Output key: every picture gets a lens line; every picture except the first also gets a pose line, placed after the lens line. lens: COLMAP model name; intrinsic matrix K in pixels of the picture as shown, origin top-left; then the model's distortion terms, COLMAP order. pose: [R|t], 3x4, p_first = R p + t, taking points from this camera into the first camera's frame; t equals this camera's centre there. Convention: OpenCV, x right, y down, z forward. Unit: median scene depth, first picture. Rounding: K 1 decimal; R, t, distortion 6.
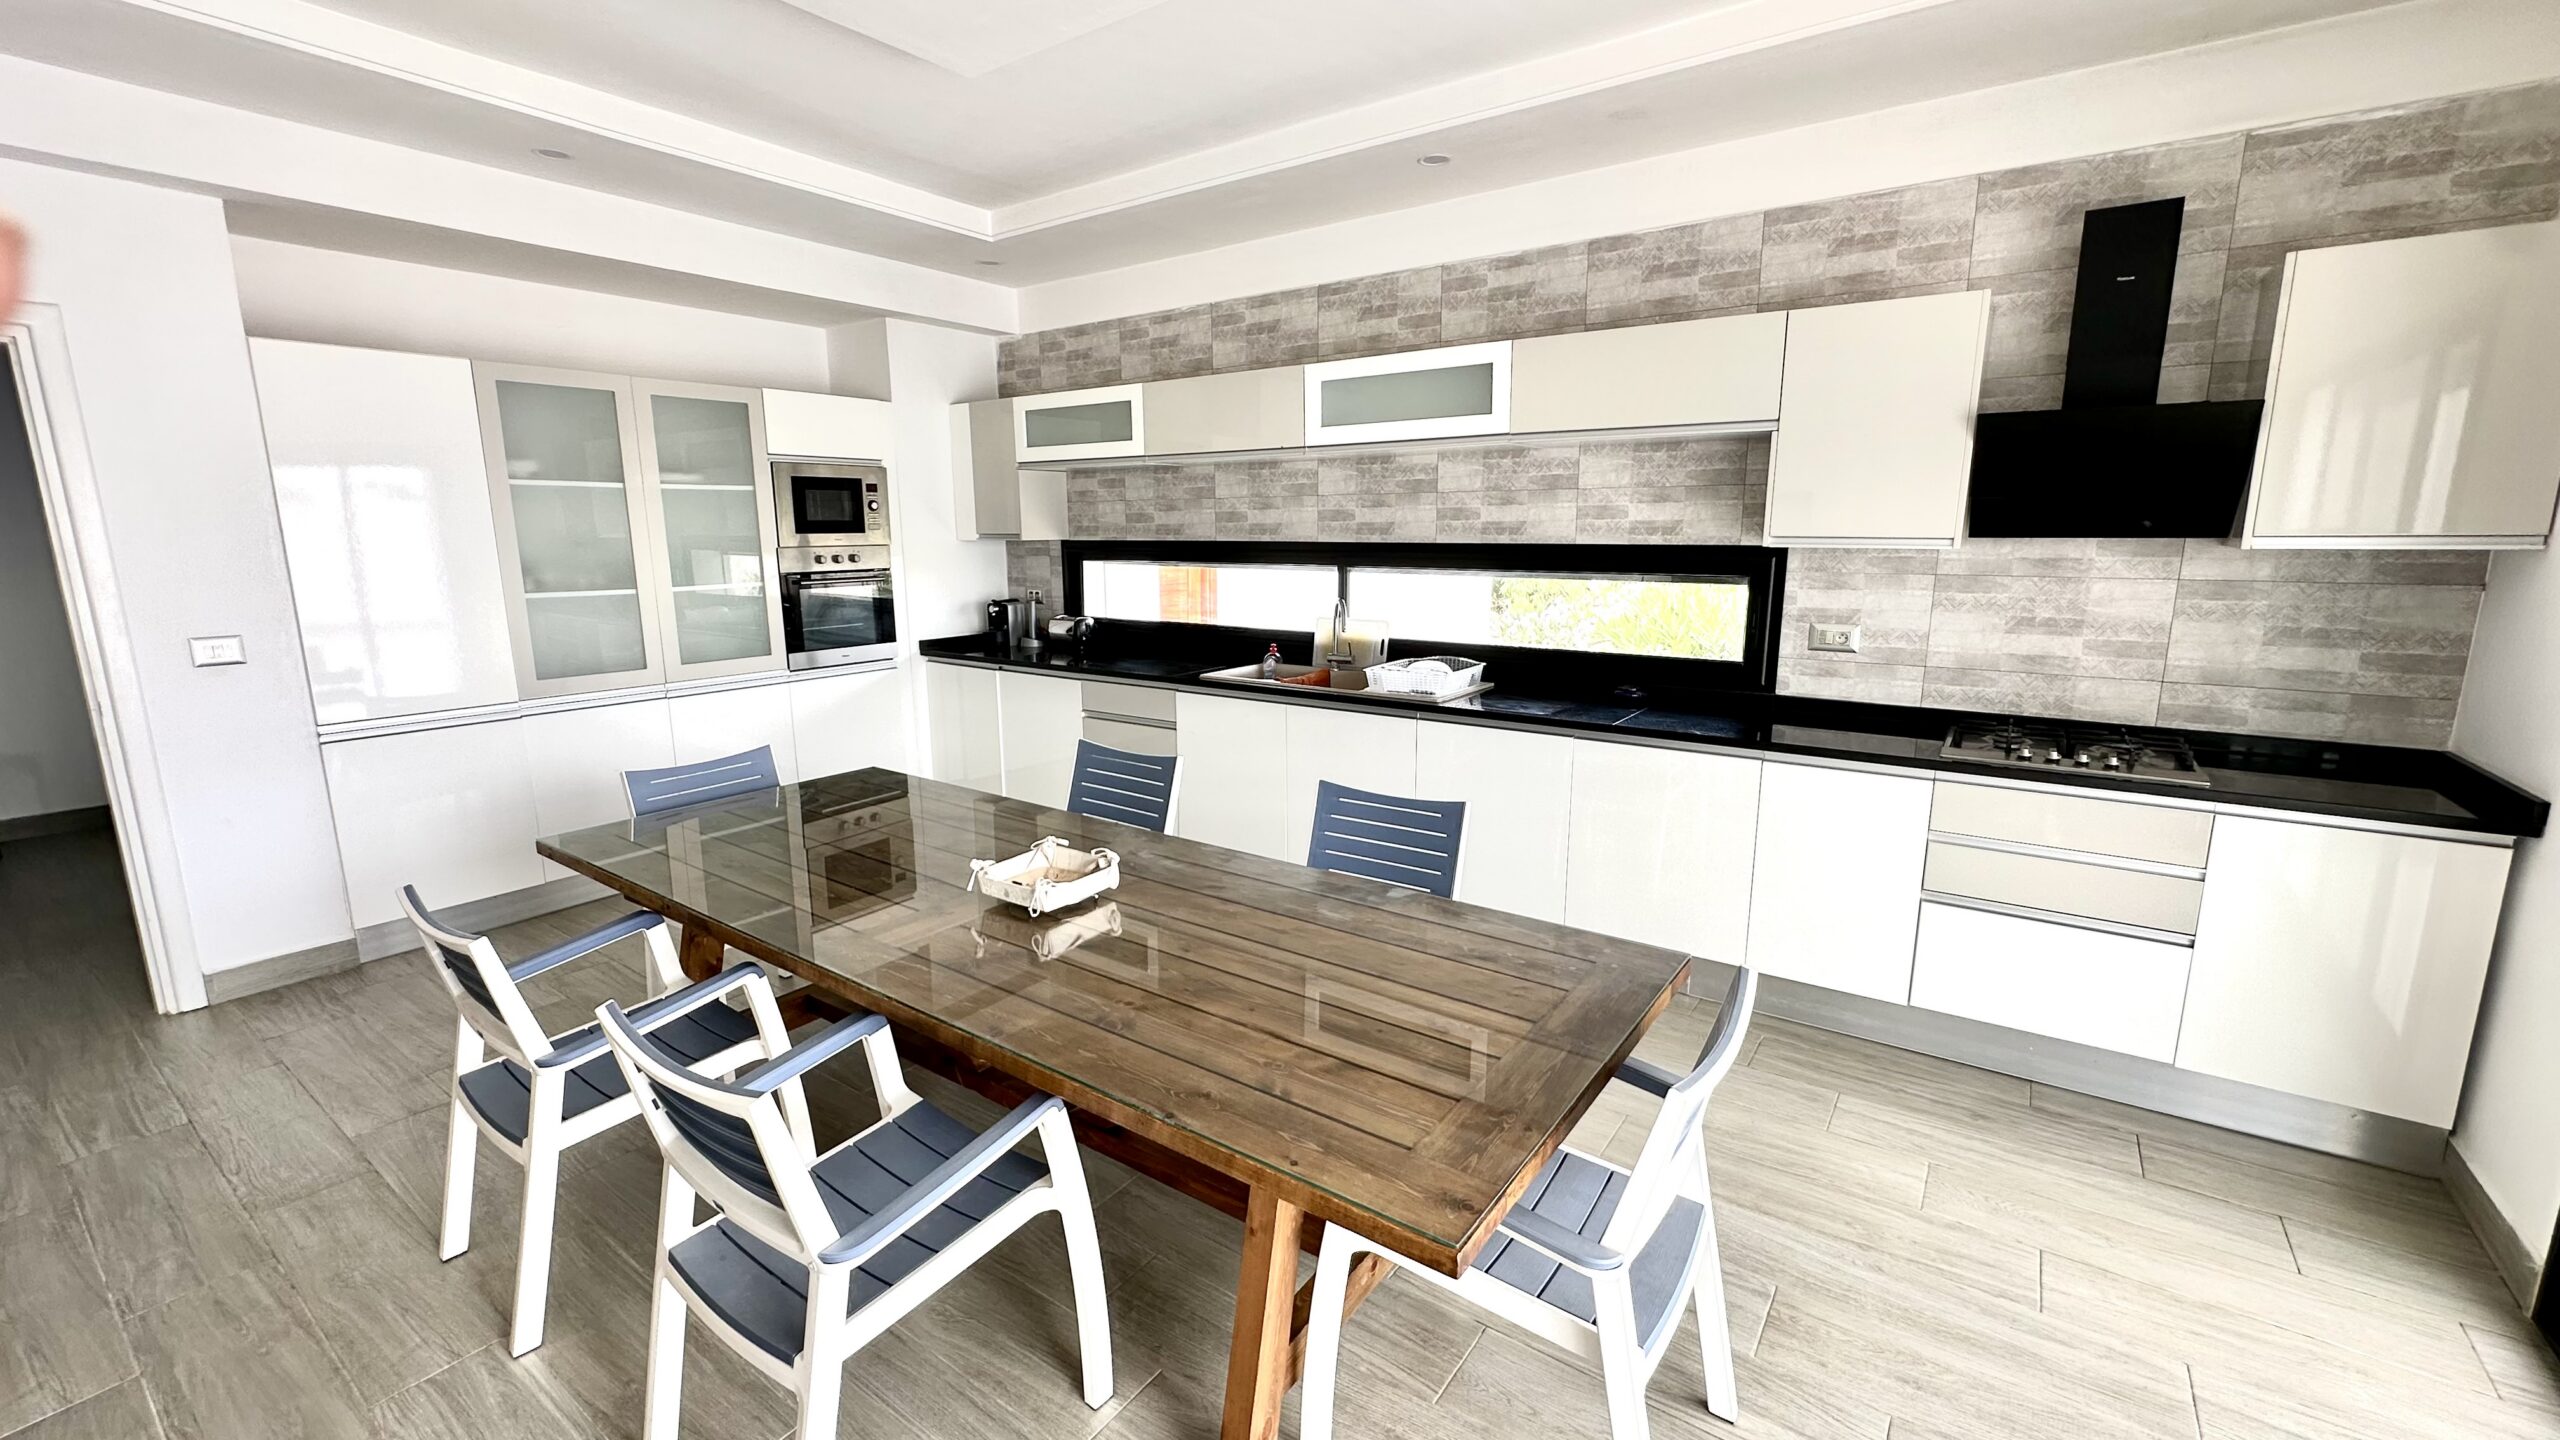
lens RADIAL K [[1025.8, 0, 1288.7], [0, 1025.8, 721.9], [0, 0, 1]] dist [-0.004841, 0.000235]
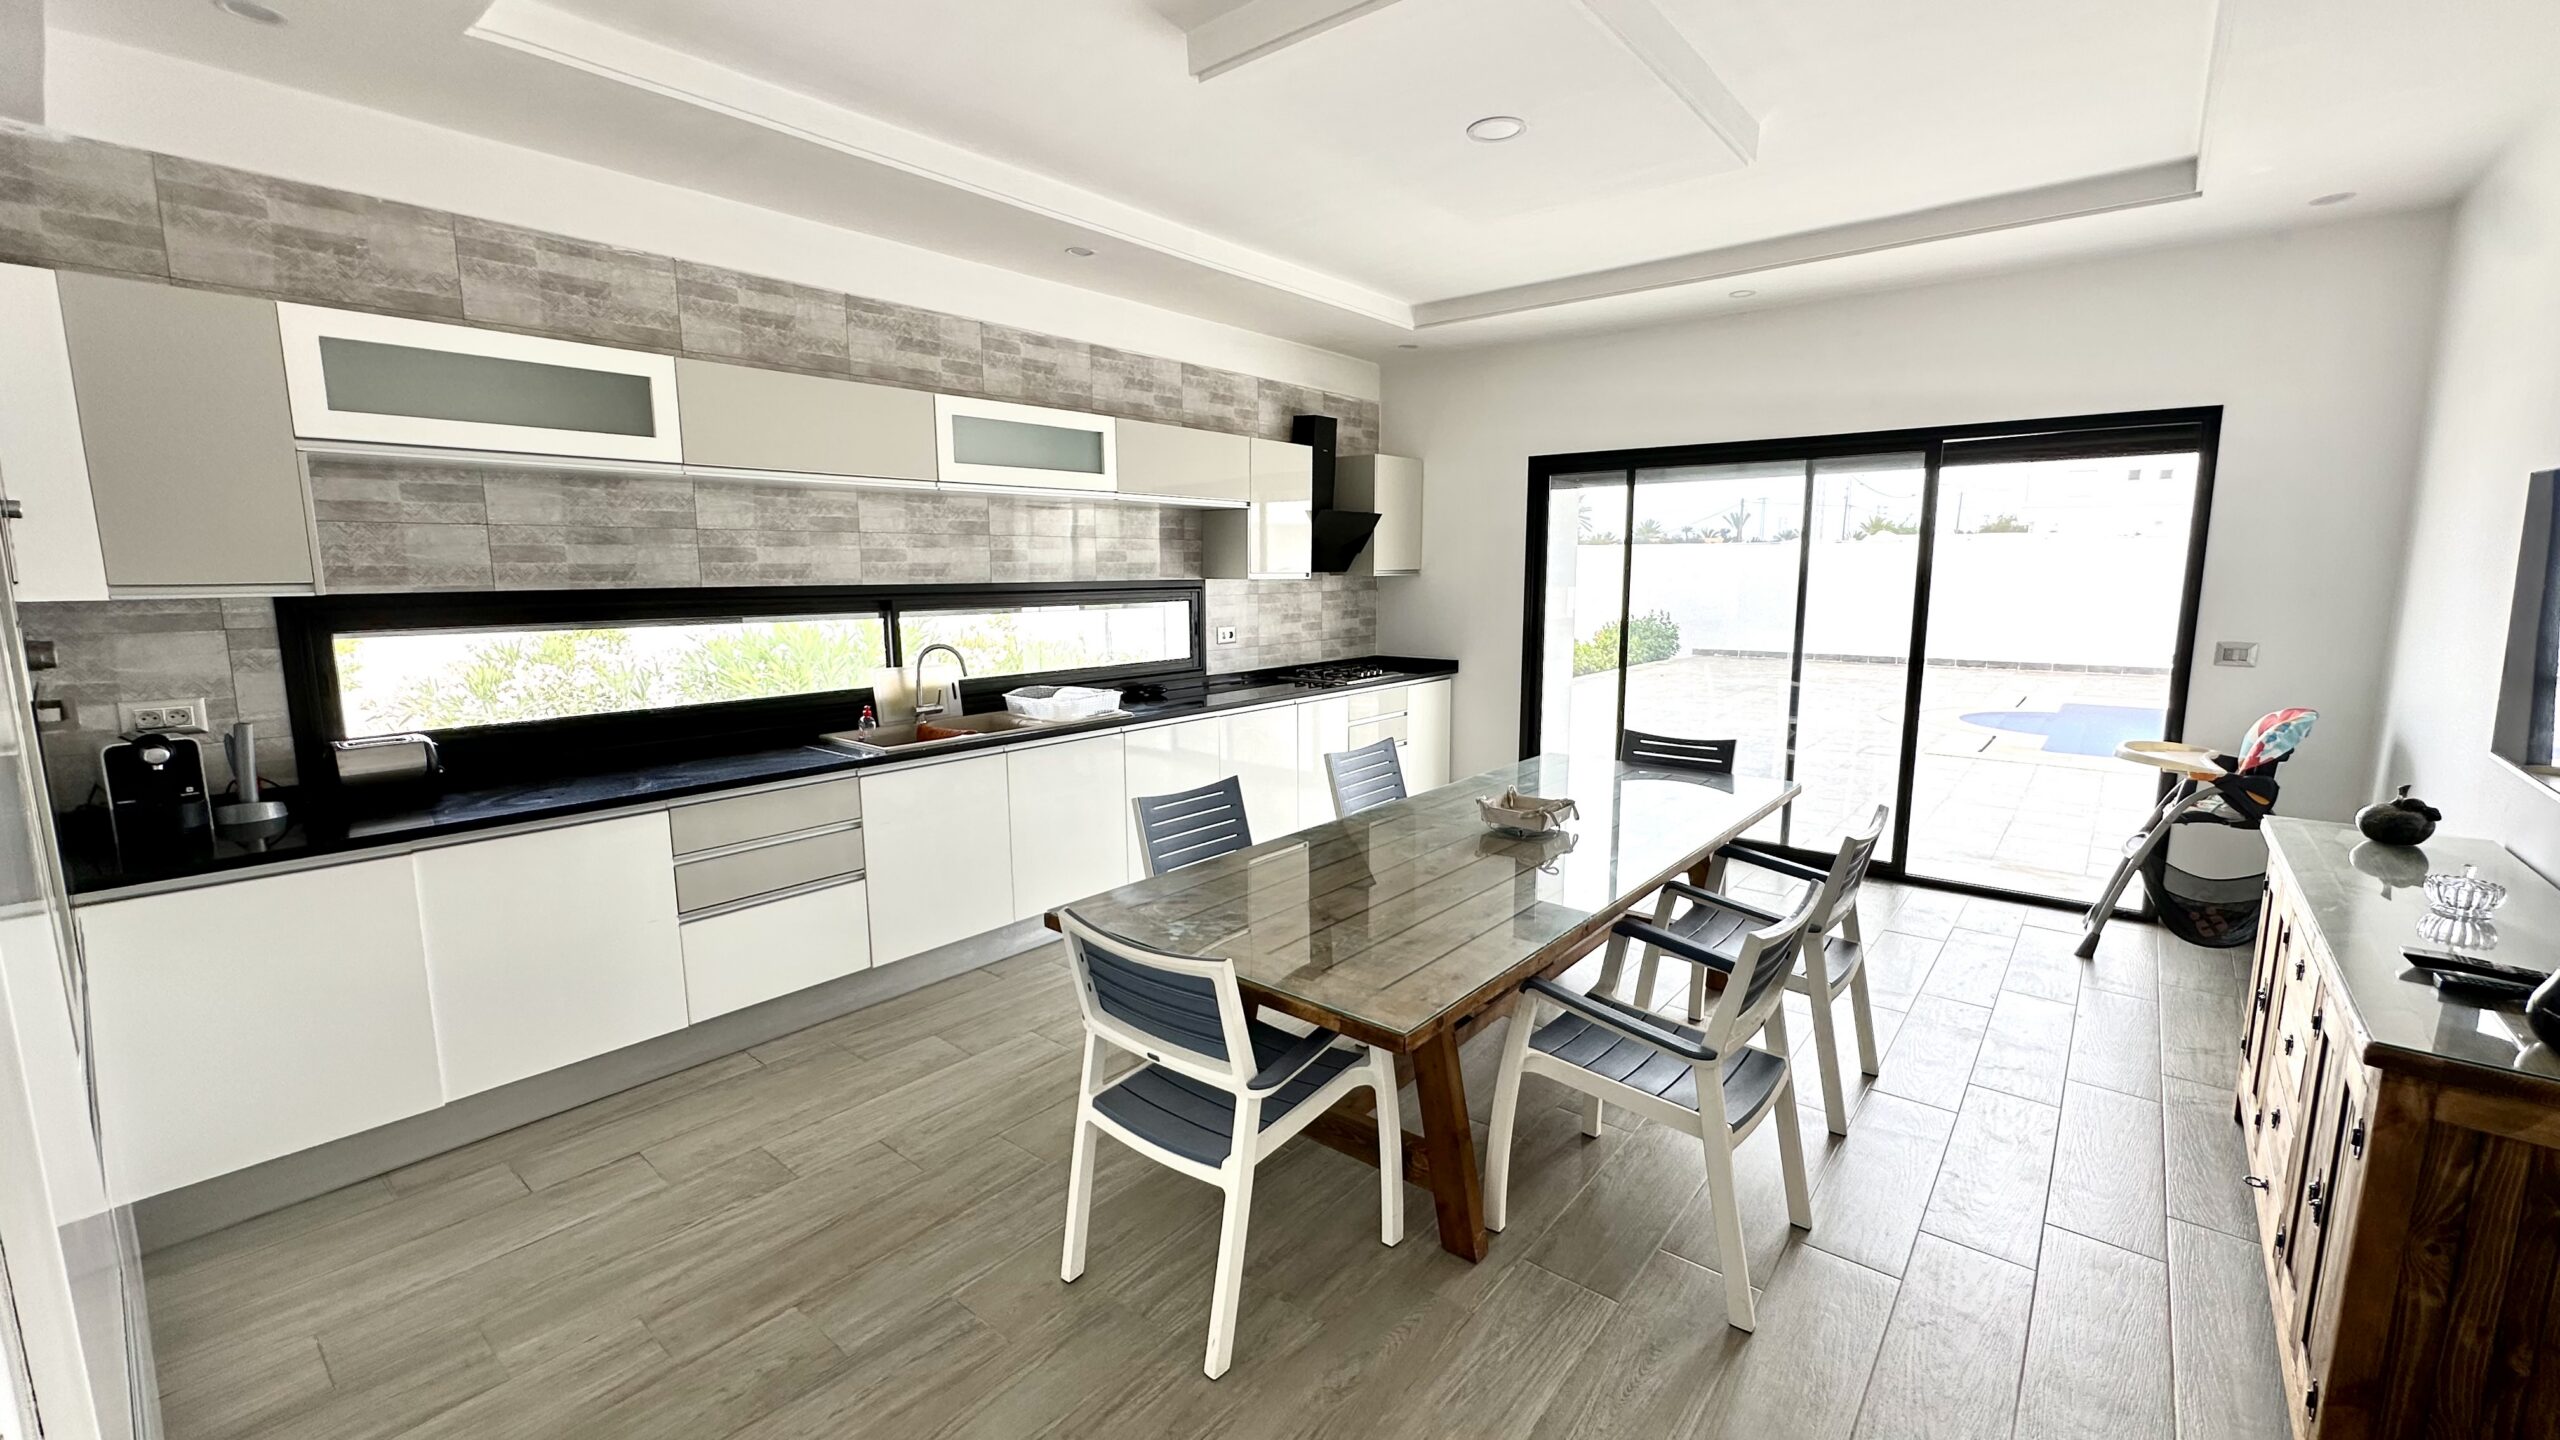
lens RADIAL K [[1025.8, 0, 1290.4], [0, 1025.8, 719.1], [0, 0, 1]] dist [-0.004841, 0.000235]
pose [[0.068183, -0.143785, 0.987257, -0.829931], [0.190670, 0.973198, 0.128569, -0.108949], [-0.979283, 0.179474, 0.093771, 0.590235]]
